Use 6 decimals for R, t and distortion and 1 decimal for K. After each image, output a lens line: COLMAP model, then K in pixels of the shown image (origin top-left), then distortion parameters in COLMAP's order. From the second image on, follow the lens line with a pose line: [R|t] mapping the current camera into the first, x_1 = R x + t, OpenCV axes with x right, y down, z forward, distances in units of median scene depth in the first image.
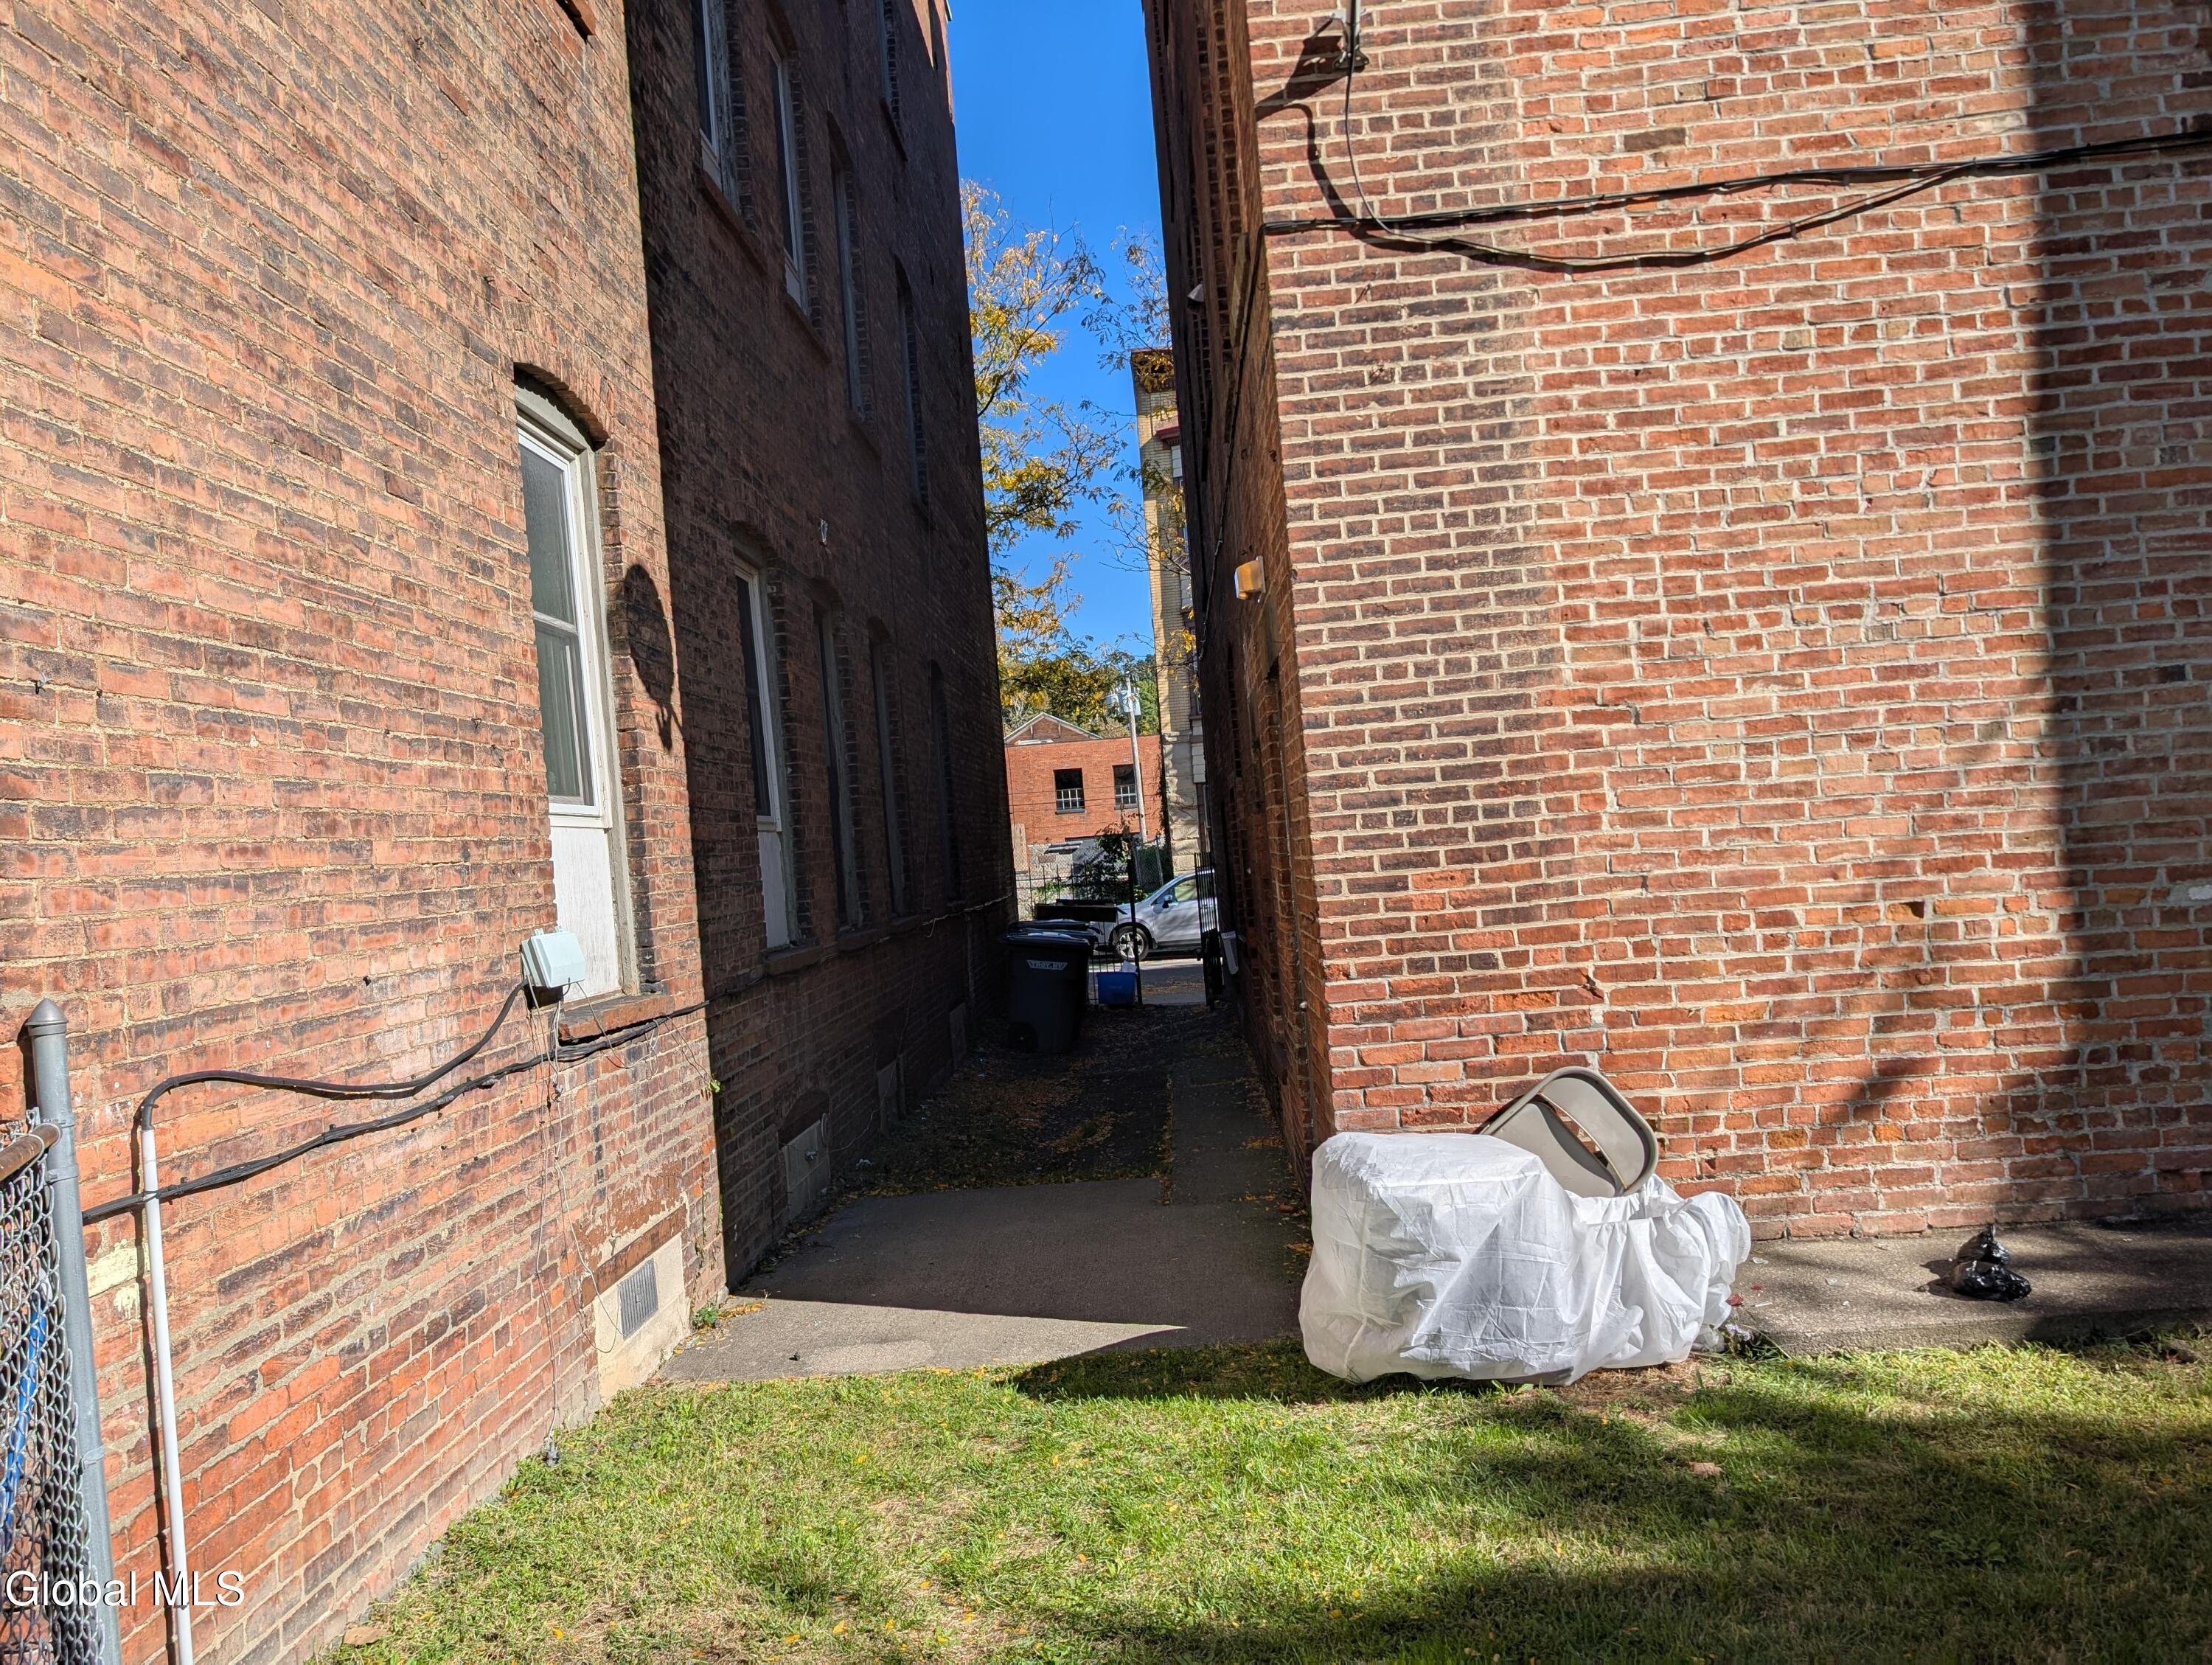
lens RADIAL K [[1646.8, 0, 1101.8], [0, 1646.8, 859.0], [0, 0, 1]] dist [0.035151, -0.034775]
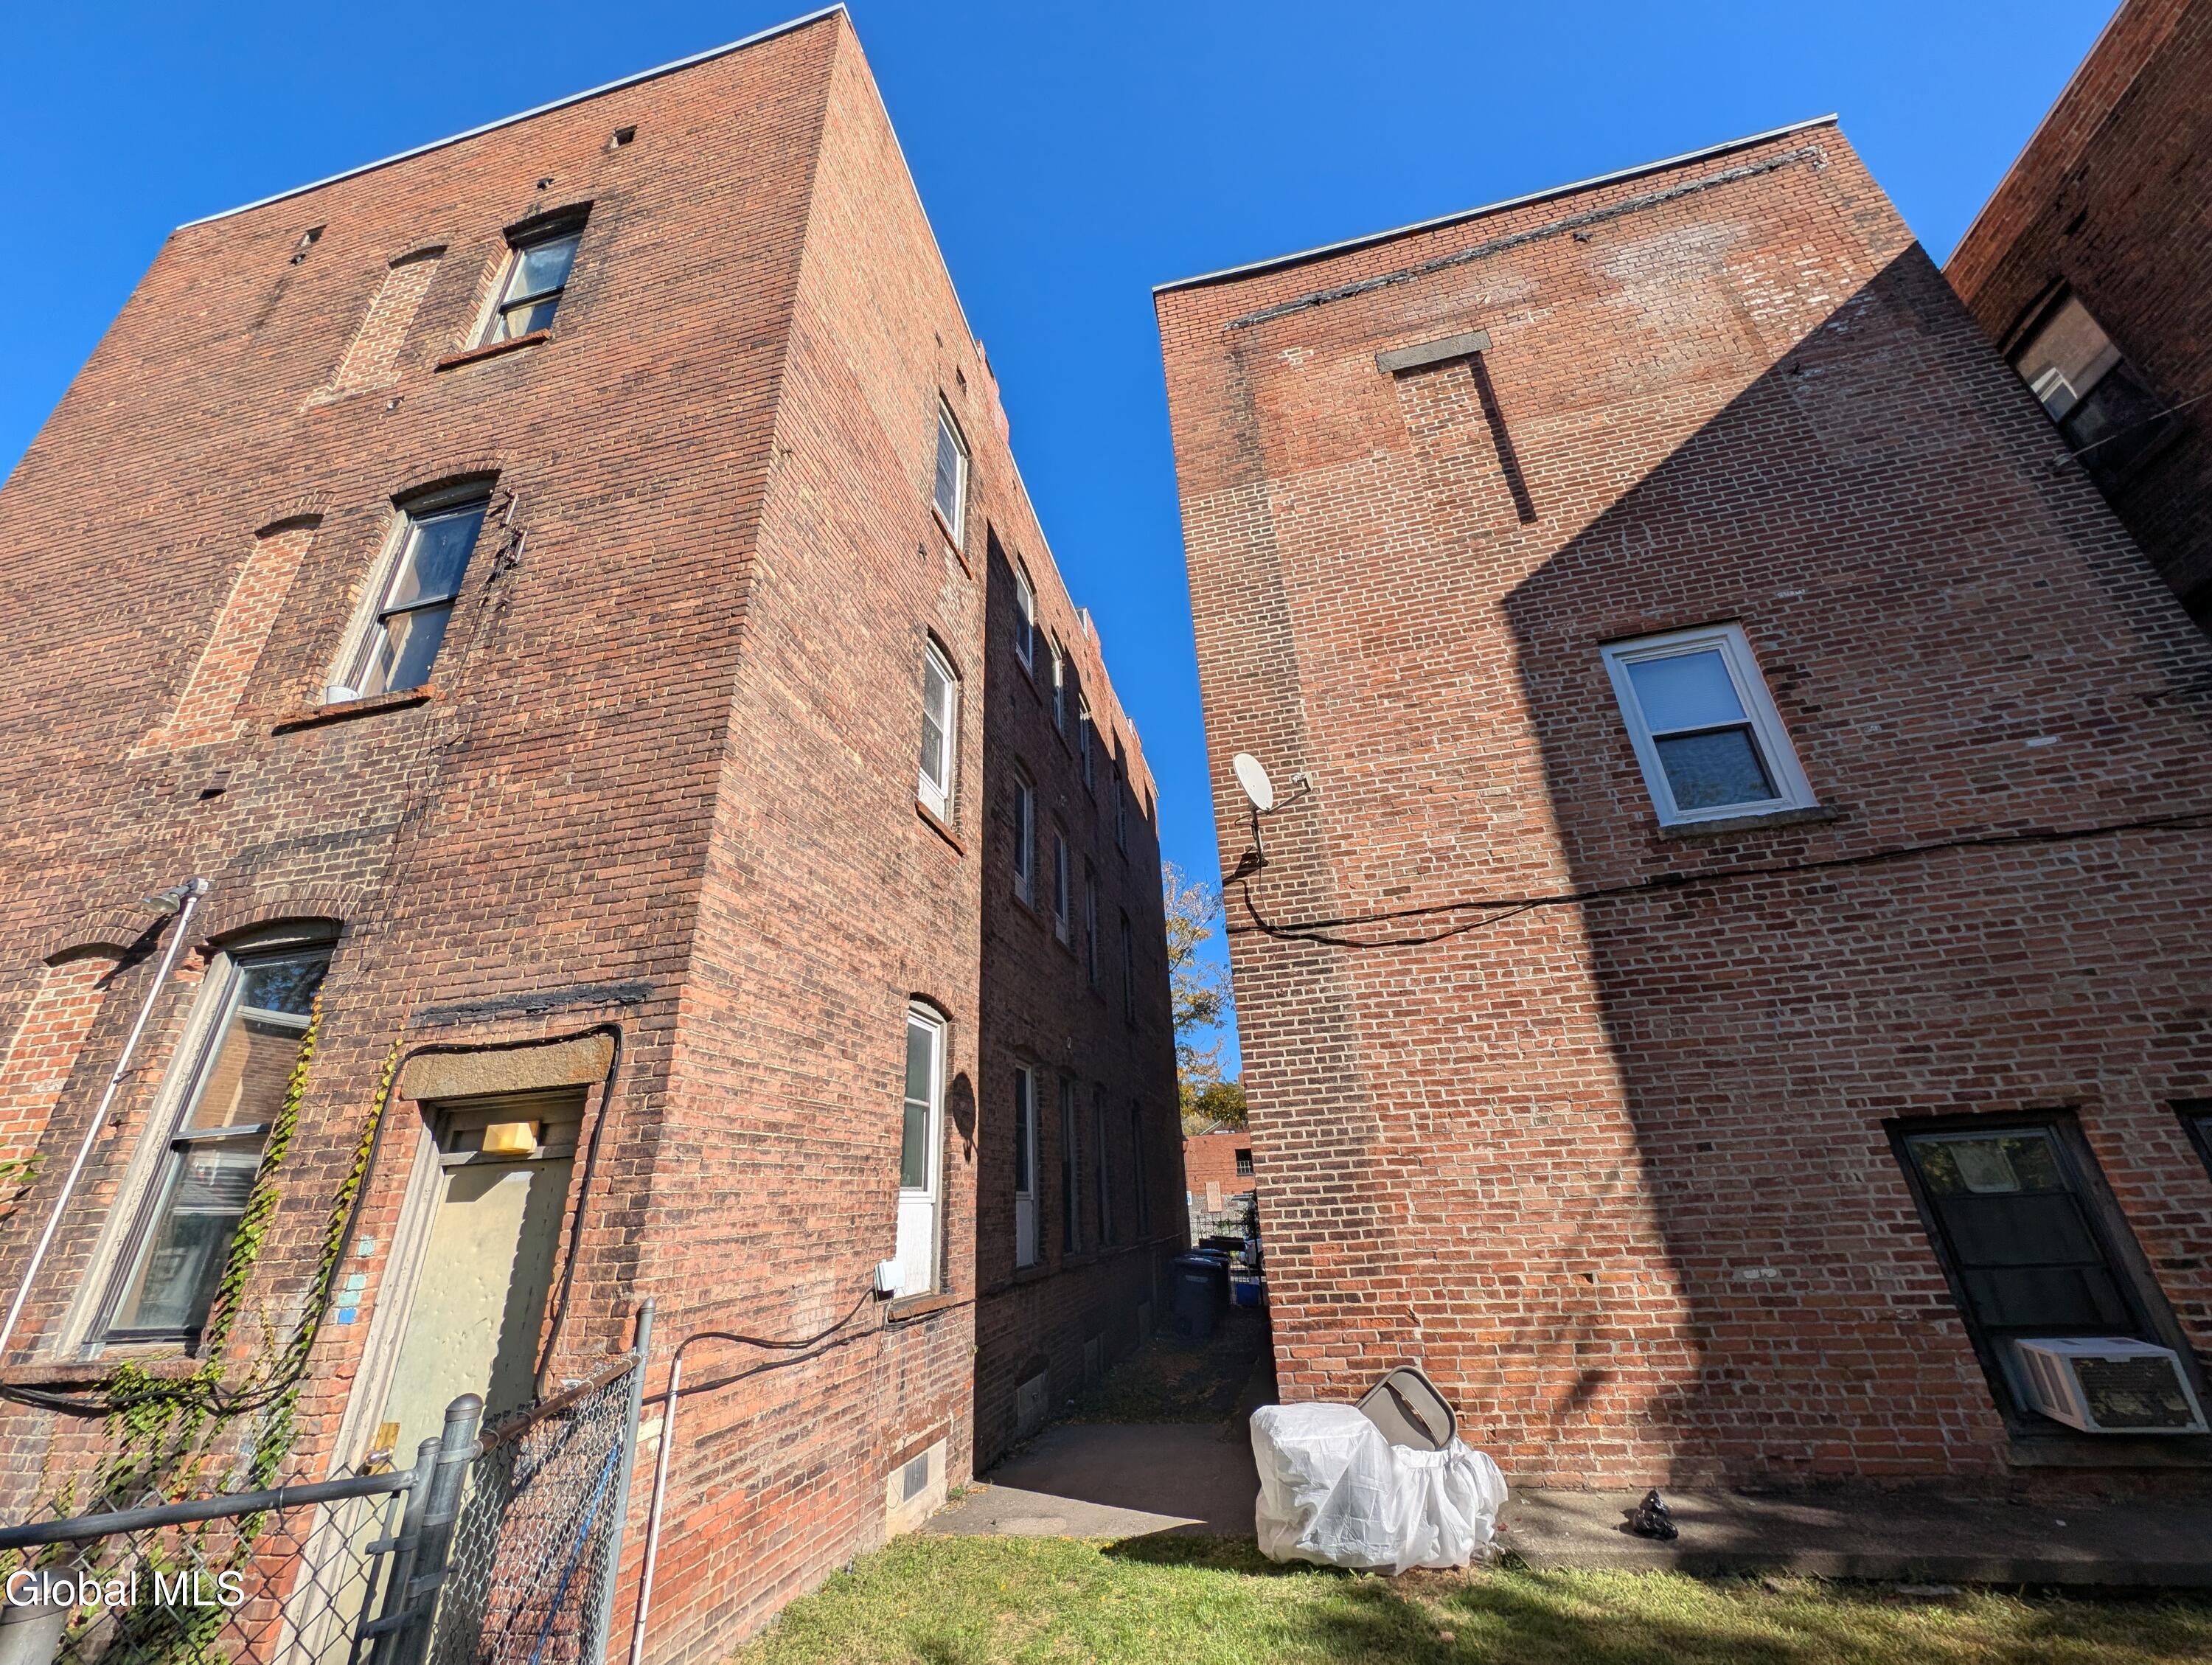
lens RADIAL K [[844.1, 0, 1106.0], [0, 844.1, 832.5], [0, 0, 1]] dist [0.029388, -0.022831]
pose [[0.985943, -0.039253, -0.162403, 0.131822], [-0.029147, 0.916699, -0.398515, -0.031184], [0.164518, 0.397646, 0.902669, -0.152772]]
